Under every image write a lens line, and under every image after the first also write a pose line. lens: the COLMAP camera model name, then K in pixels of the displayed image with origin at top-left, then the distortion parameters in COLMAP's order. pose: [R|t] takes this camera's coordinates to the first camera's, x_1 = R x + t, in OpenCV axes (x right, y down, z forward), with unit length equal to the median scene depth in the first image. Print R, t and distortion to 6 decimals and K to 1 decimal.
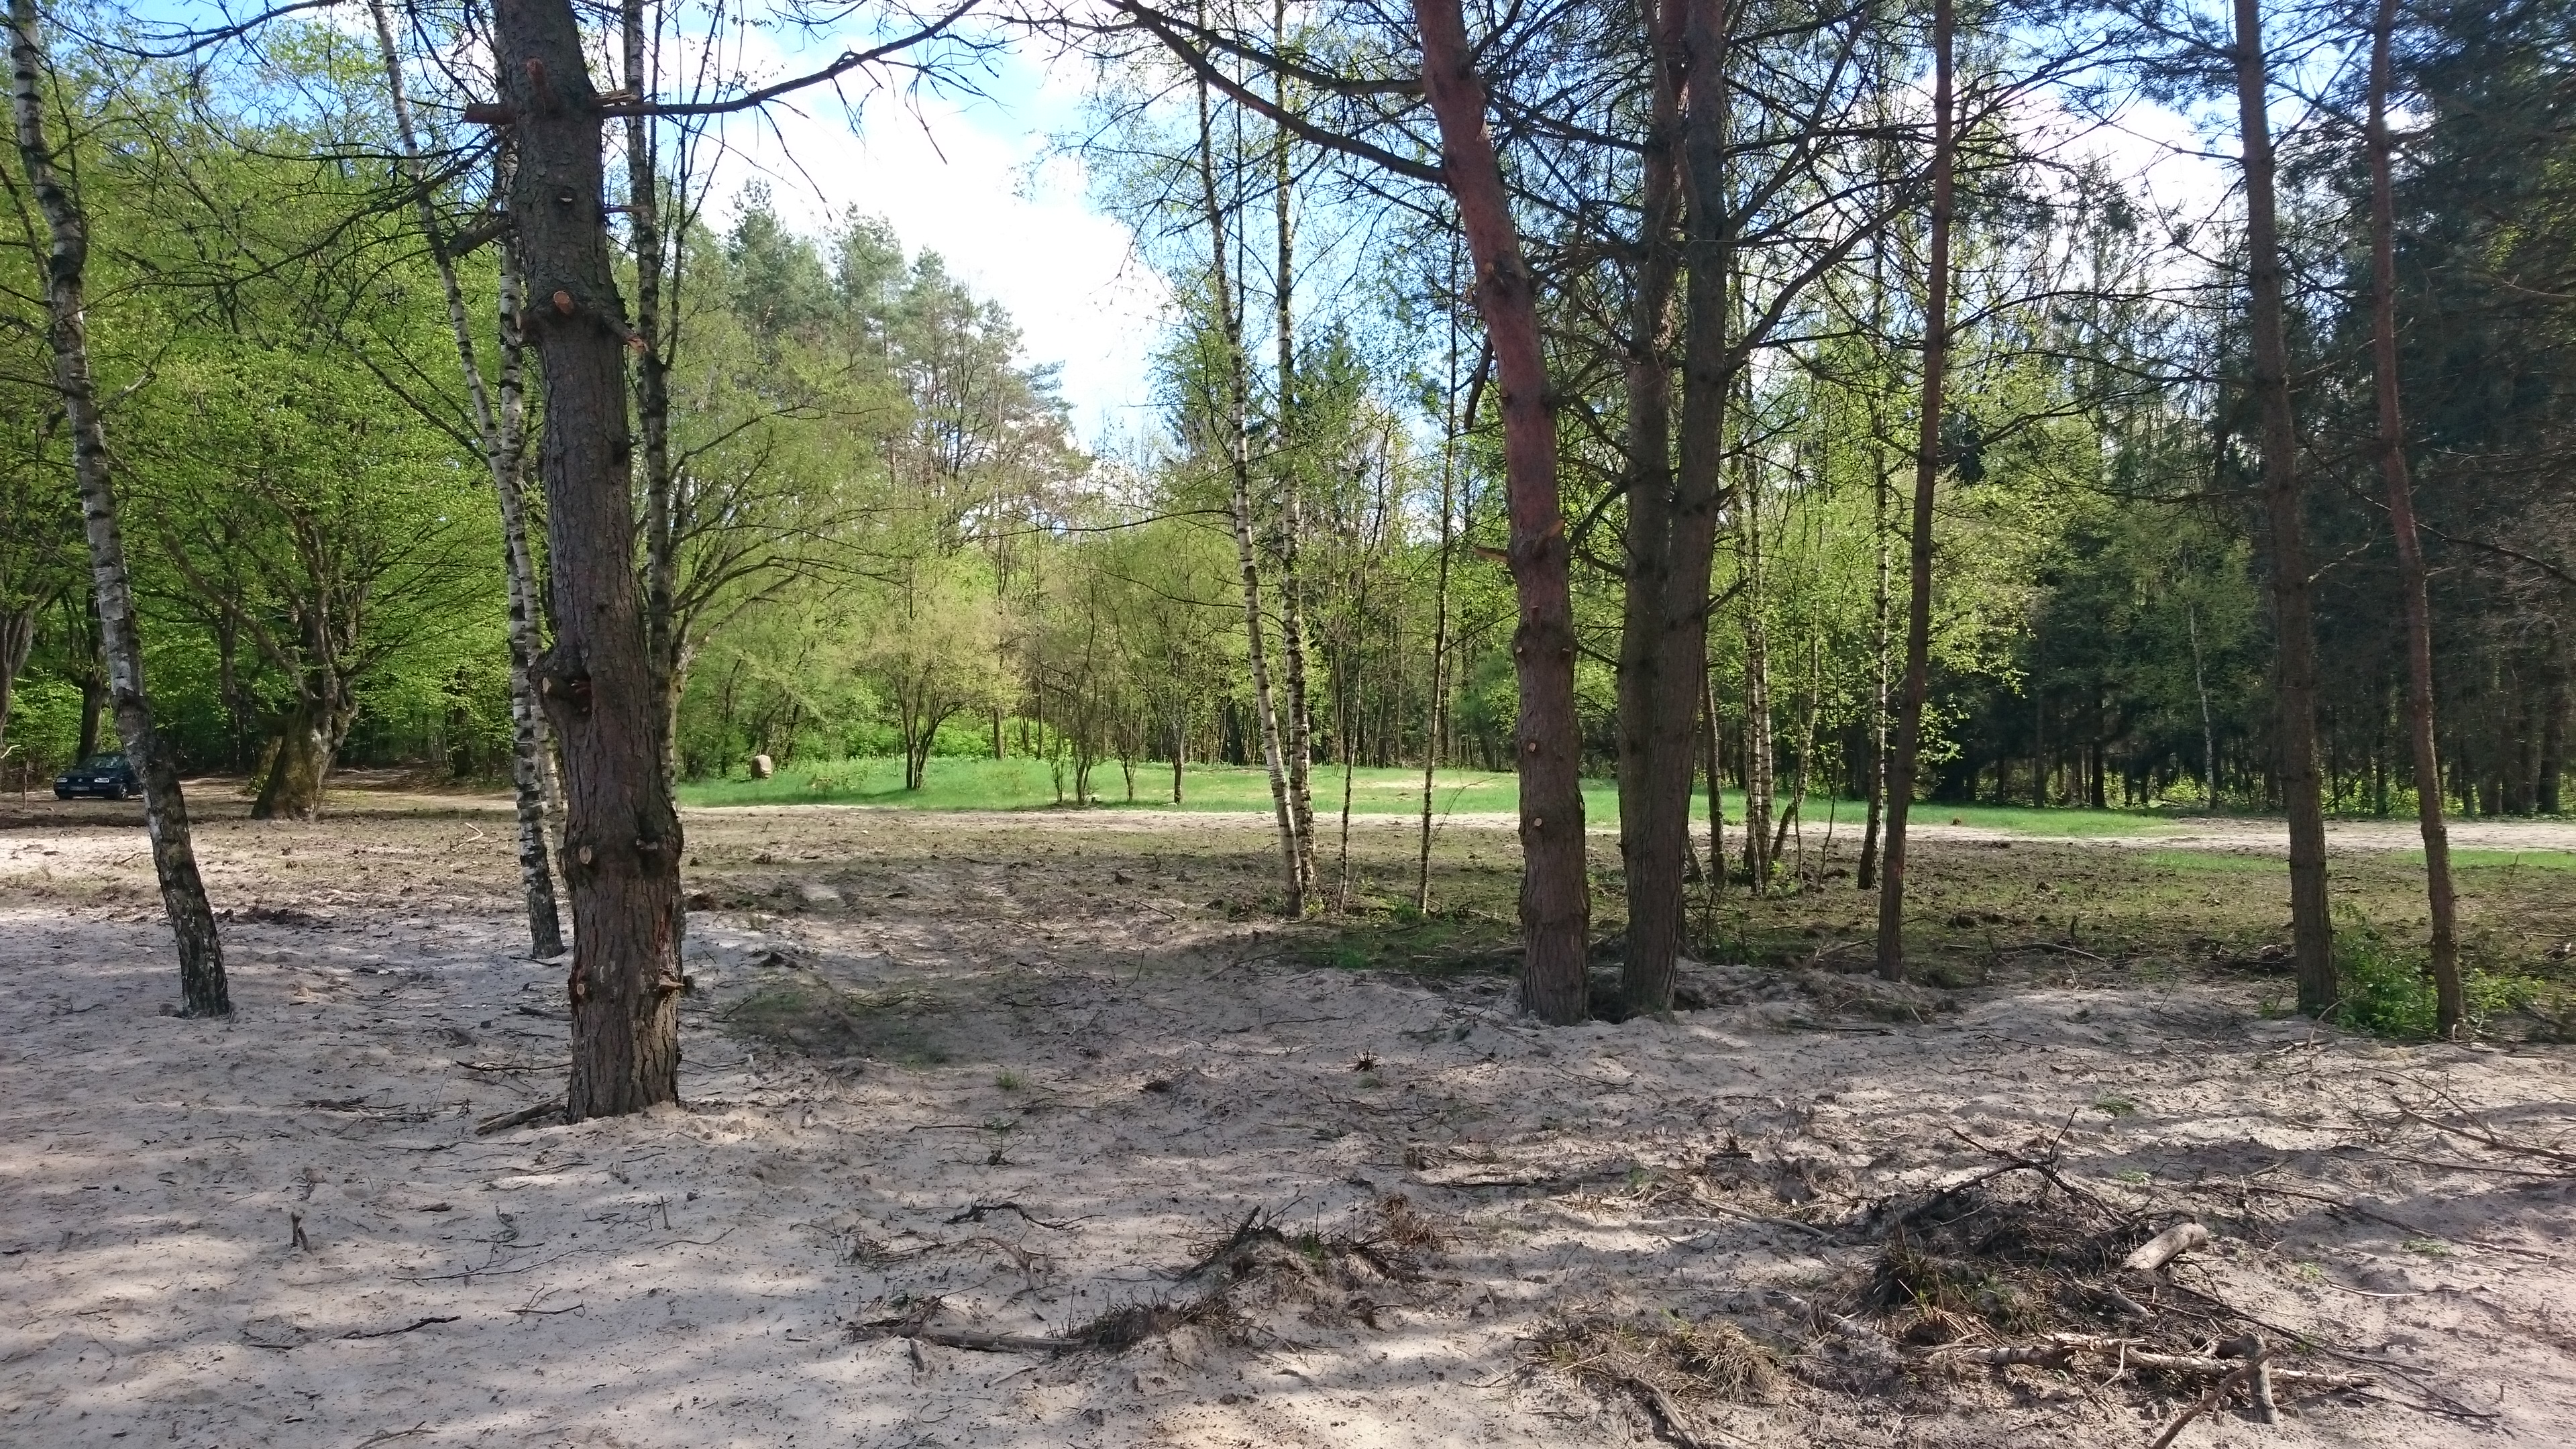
lens RADIAL K [[1892.2, 0, 1288.0], [0, 1892.2, 724.5], [0, 0, 1]] dist [-0.000544, 0.001301]
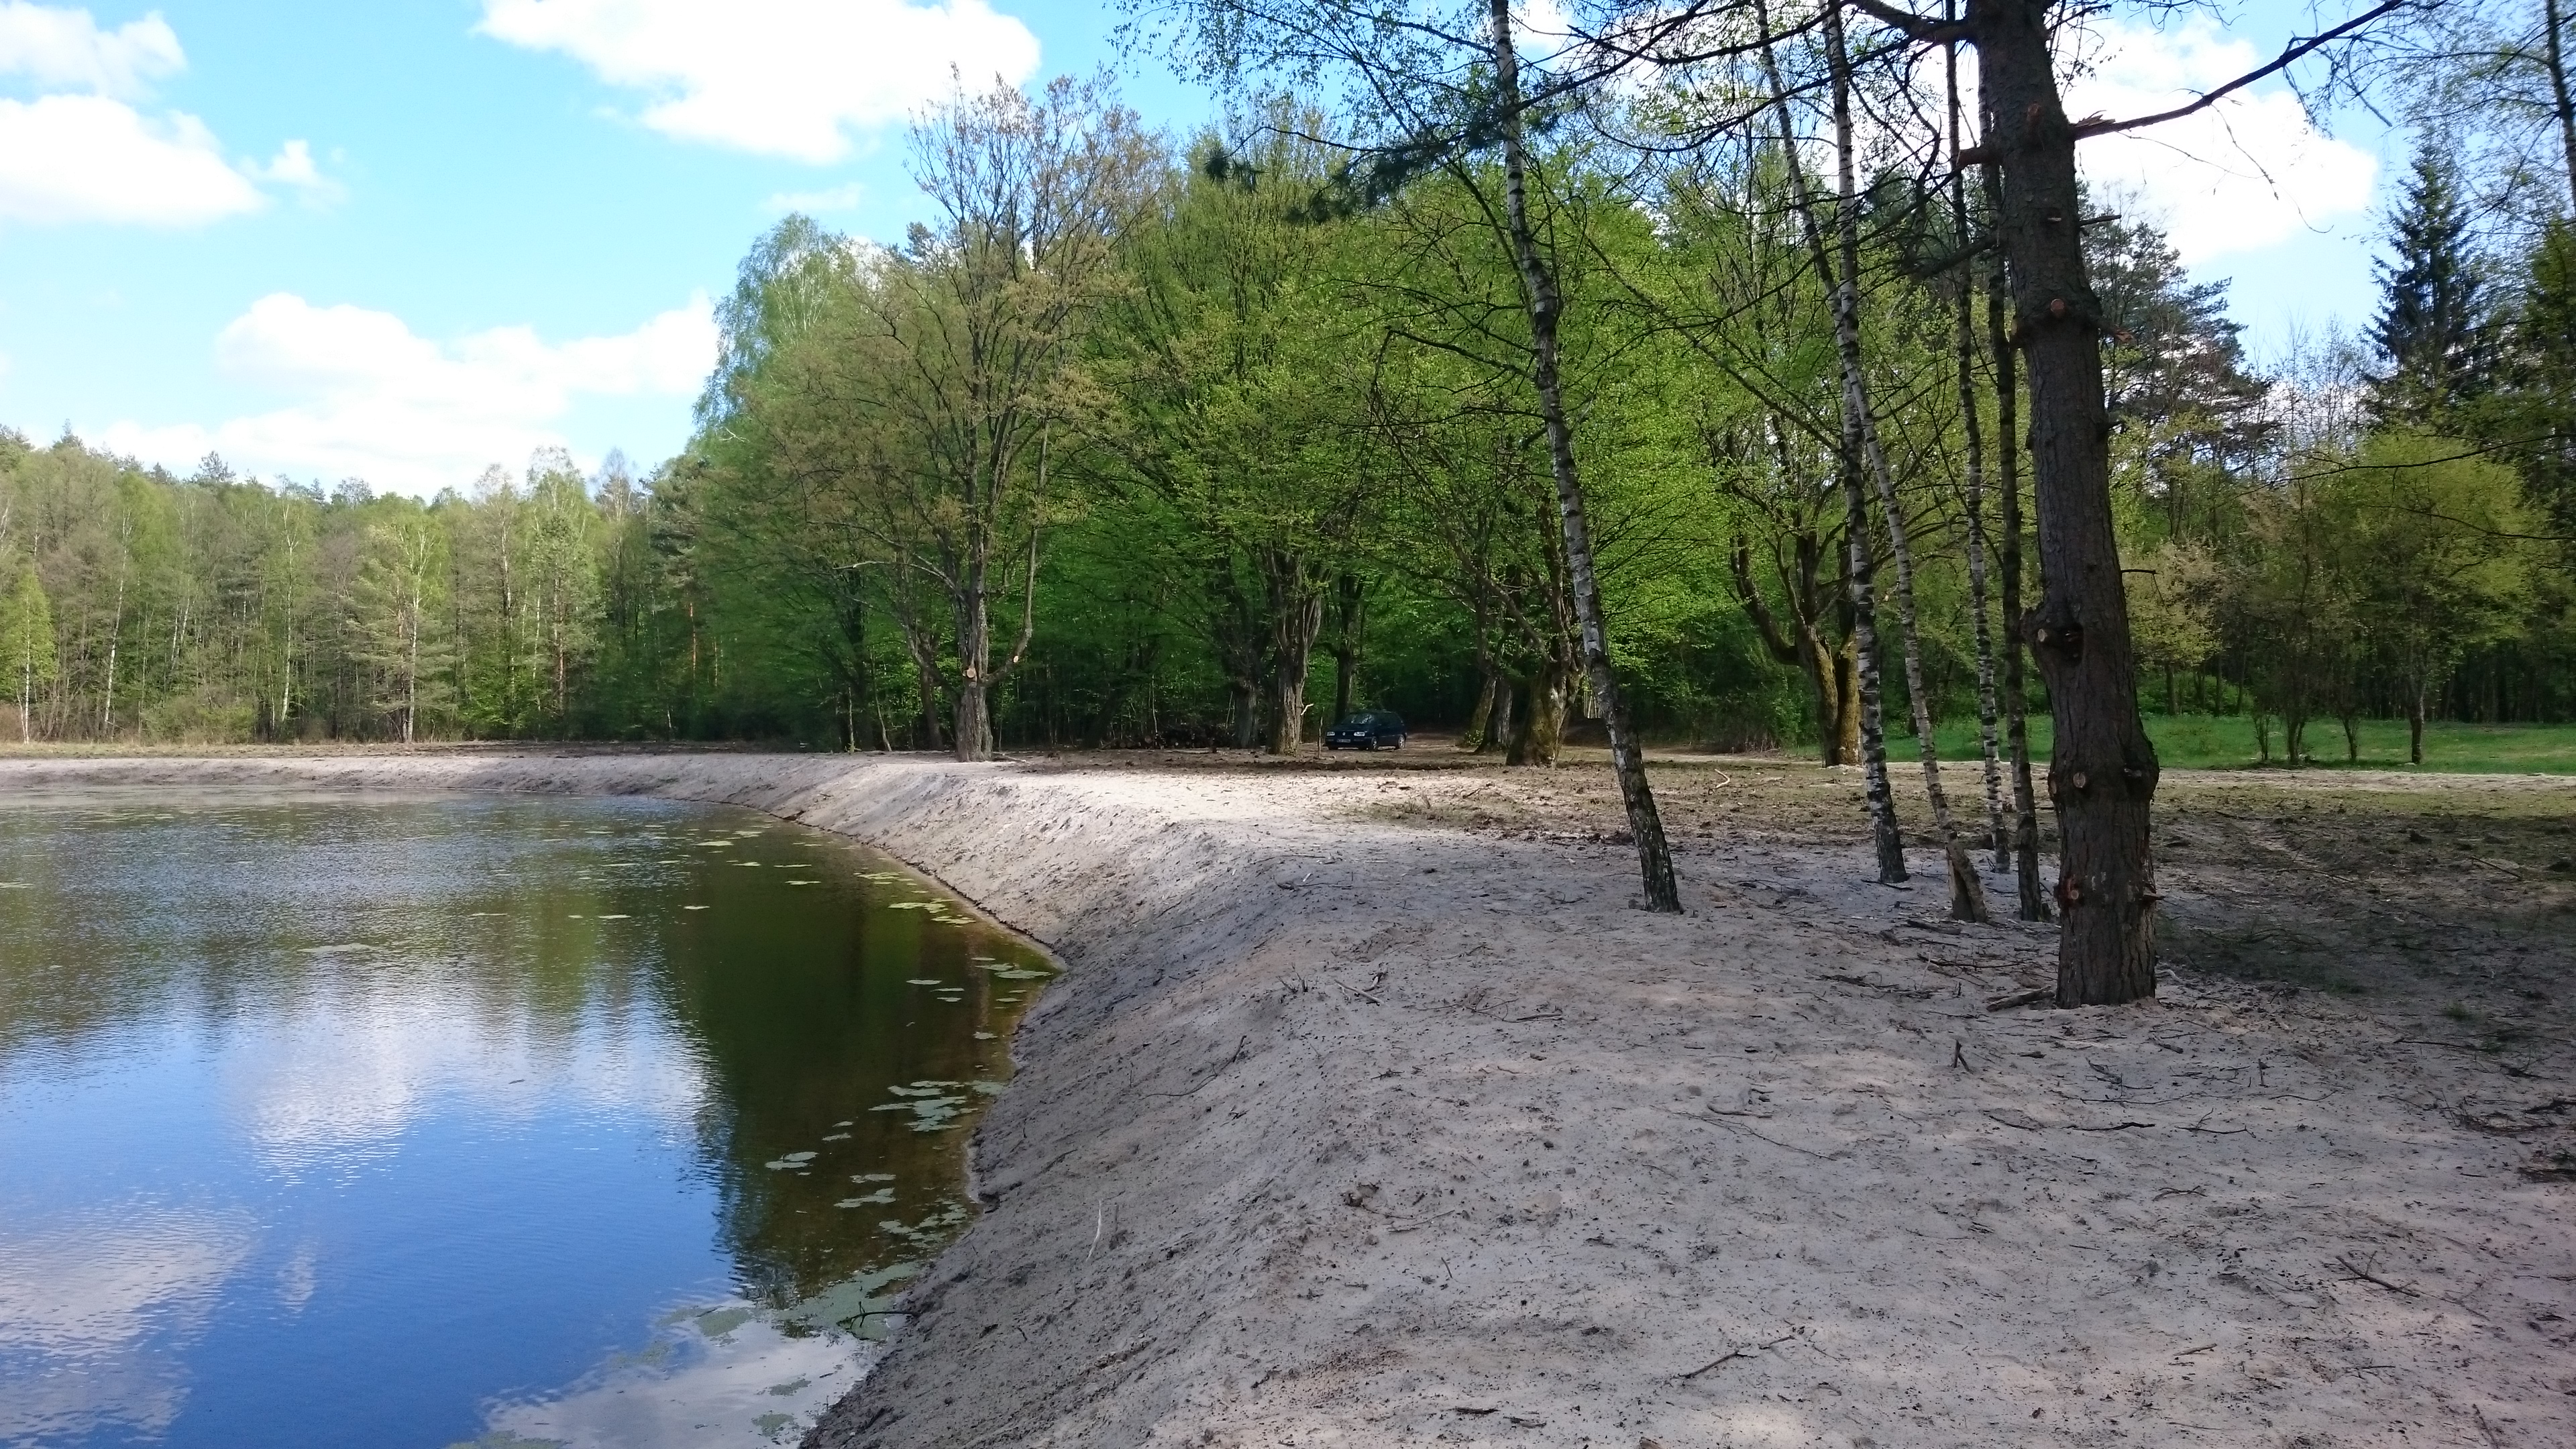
lens RADIAL K [[1864.9, 0, 1288.0], [0, 1864.9, 724.5], [0, 0, 1]] dist [-0.009384, -0.003395]
pose [[0.831852, 0.001700, -0.554995, -0.056571], [0.010700, 0.999760, 0.019100, 0.002952], [0.554895, -0.021827, 0.831634, -0.091397]]
